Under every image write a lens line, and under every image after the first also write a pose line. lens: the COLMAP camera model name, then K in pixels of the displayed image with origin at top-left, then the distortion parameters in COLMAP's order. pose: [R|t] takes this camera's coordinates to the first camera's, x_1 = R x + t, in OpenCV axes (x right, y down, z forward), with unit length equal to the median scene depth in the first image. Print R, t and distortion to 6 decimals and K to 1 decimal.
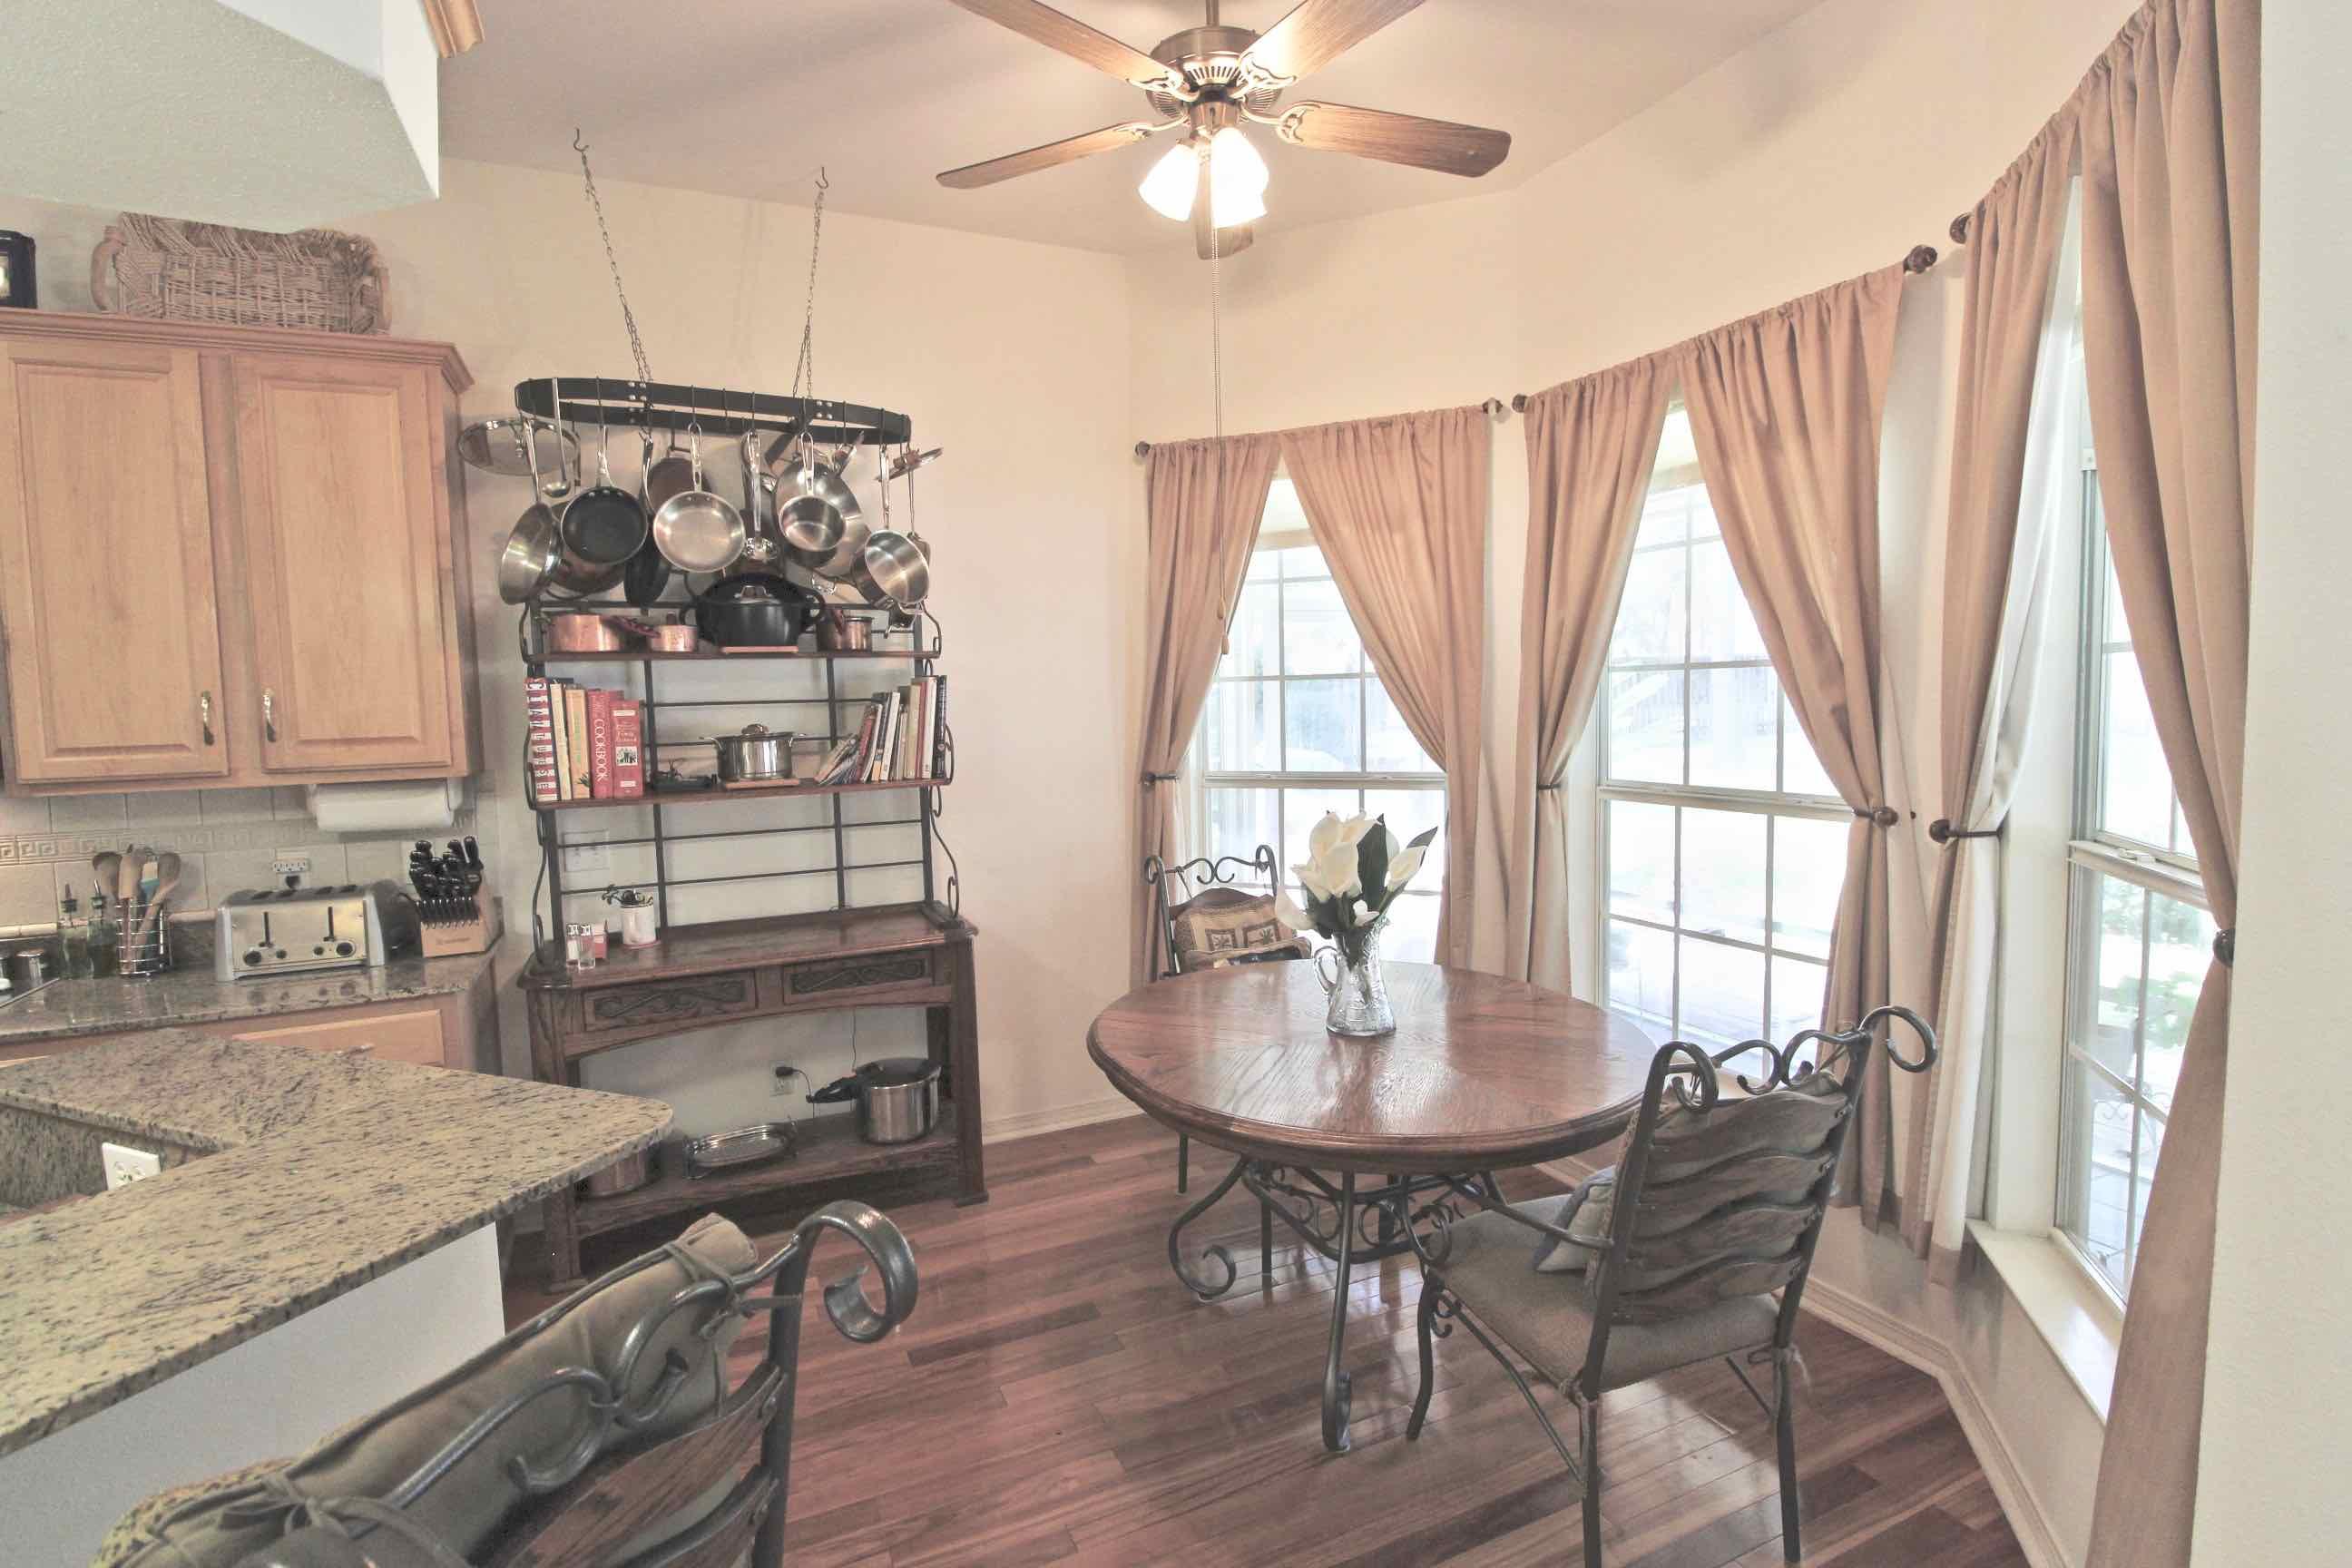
lens RADIAL K [[1090.6, 0, 1181.4], [0, 1090.6, 779.4], [0, 0, 1]] dist [-0.016957, -0.003548]
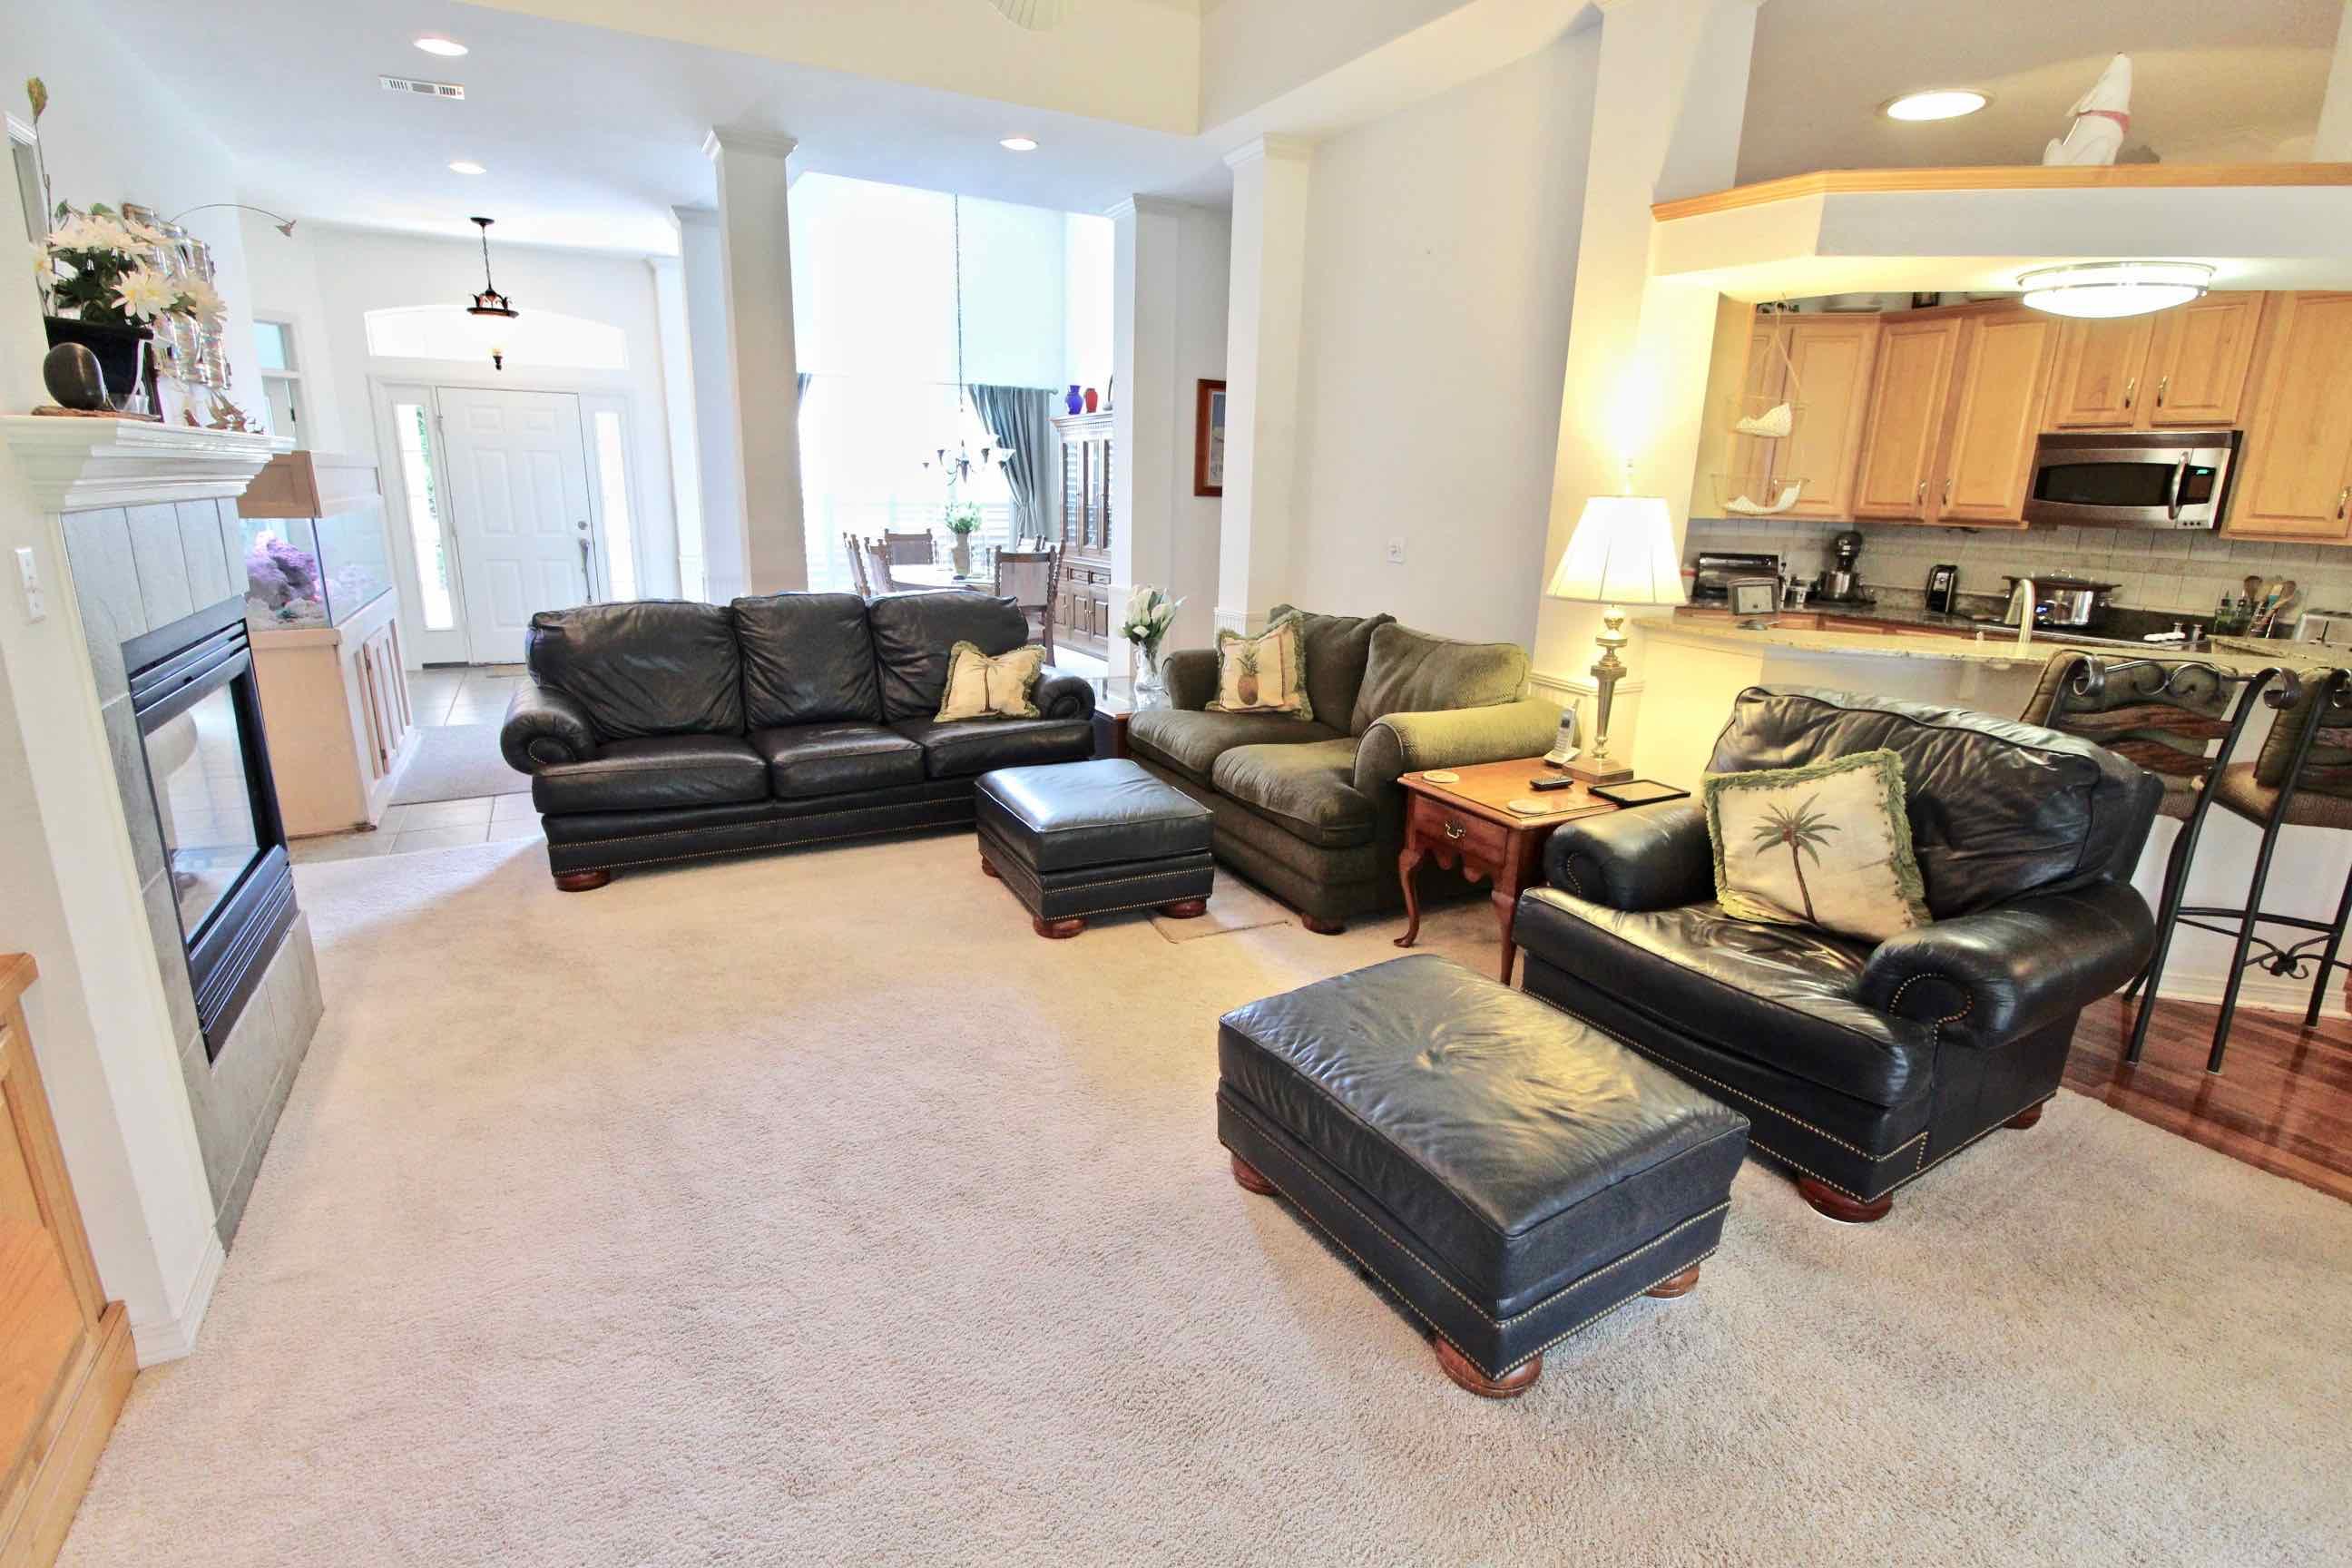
lens RADIAL K [[1090.6, 0, 1187.0], [0, 1090.6, 785.9], [0, 0, 1]] dist [-0.016957, -0.003548]
pose [[0.063945, 0.286307, -0.956002, 0.651613], [-0.104713, 0.954599, 0.278883, 0.088480], [0.992445, 0.082273, 0.091022, -0.861326]]
